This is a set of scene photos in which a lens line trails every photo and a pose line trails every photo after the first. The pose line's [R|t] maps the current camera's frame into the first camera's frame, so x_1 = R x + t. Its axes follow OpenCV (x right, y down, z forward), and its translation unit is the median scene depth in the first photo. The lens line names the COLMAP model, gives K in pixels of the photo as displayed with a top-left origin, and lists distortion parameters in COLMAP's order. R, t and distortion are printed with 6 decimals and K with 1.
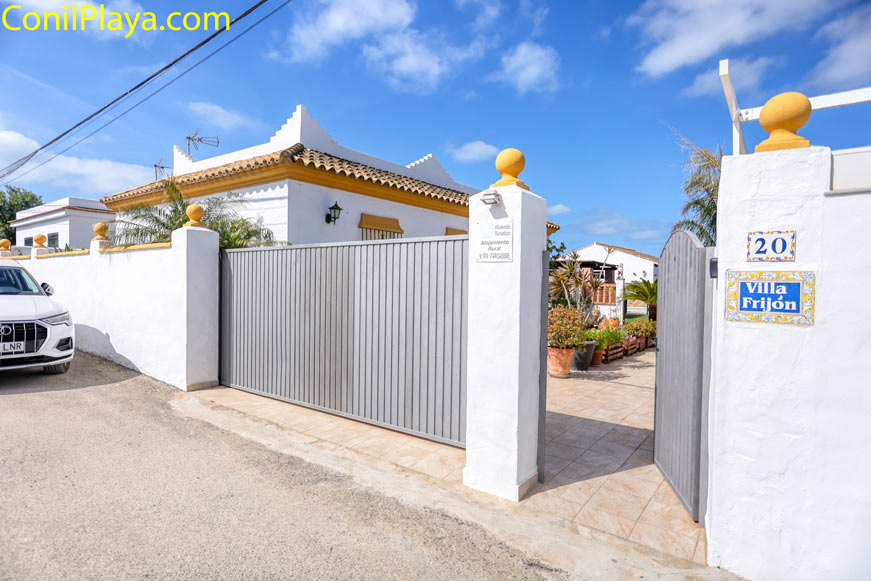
lens RADIAL K [[477.2, 0, 431.0], [0, 477.2, 287.1], [0, 0, 1]] dist [-0.003904, -0.001445]
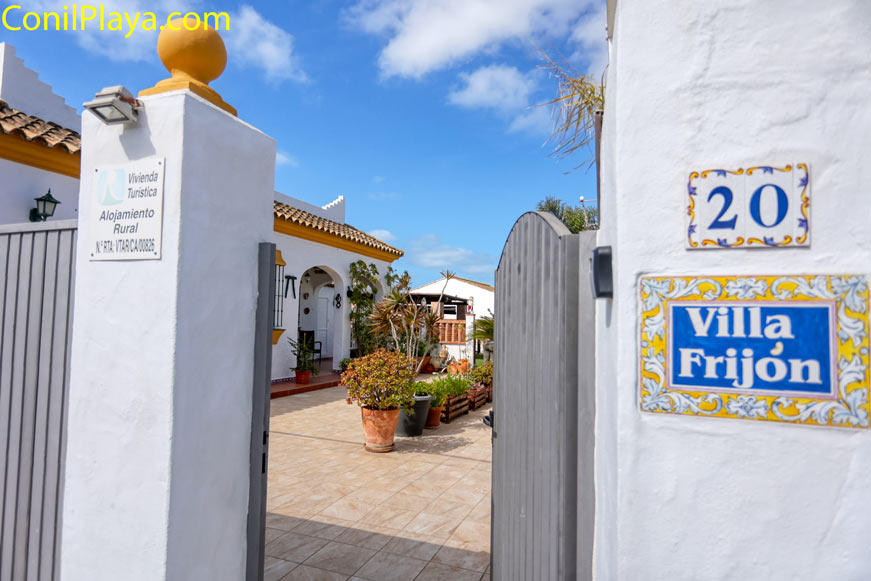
lens RADIAL K [[477.2, 0, 431.0], [0, 477.2, 287.1], [0, 0, 1]] dist [-0.003904, -0.001445]
pose [[0.963789, 0.022681, 0.265700, 0.287491], [-0.002064, 0.996981, -0.077618, 0.002885], [-0.266658, 0.074259, 0.960926, 0.538266]]
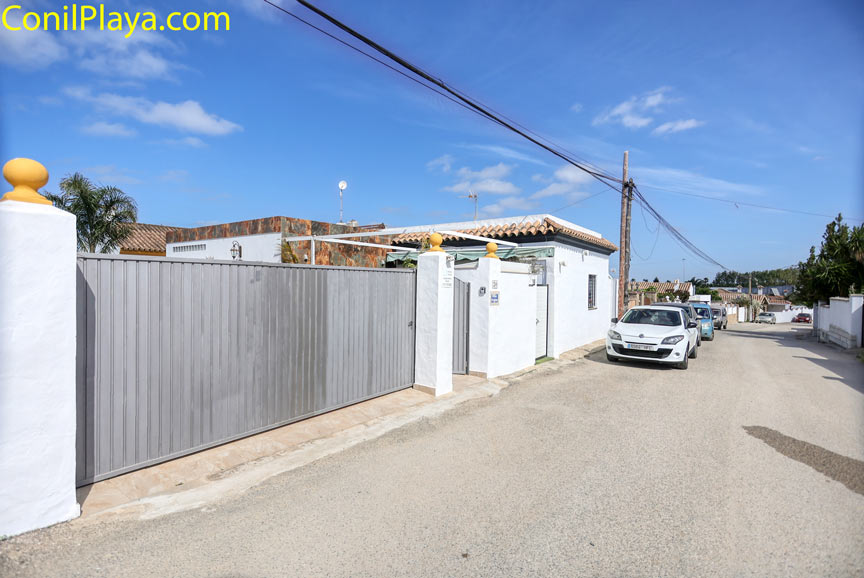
lens RADIAL K [[414.8, 0, 431.3], [0, 414.8, 279.0], [0, 0, 1]] dist [0.000404, 0.000223]
pose [[-0.018520, -0.004132, 0.999820, -1.865444], [-0.010933, 0.999933, 0.003930, -0.101918], [-0.999769, -0.010858, -0.018564, 1.163576]]
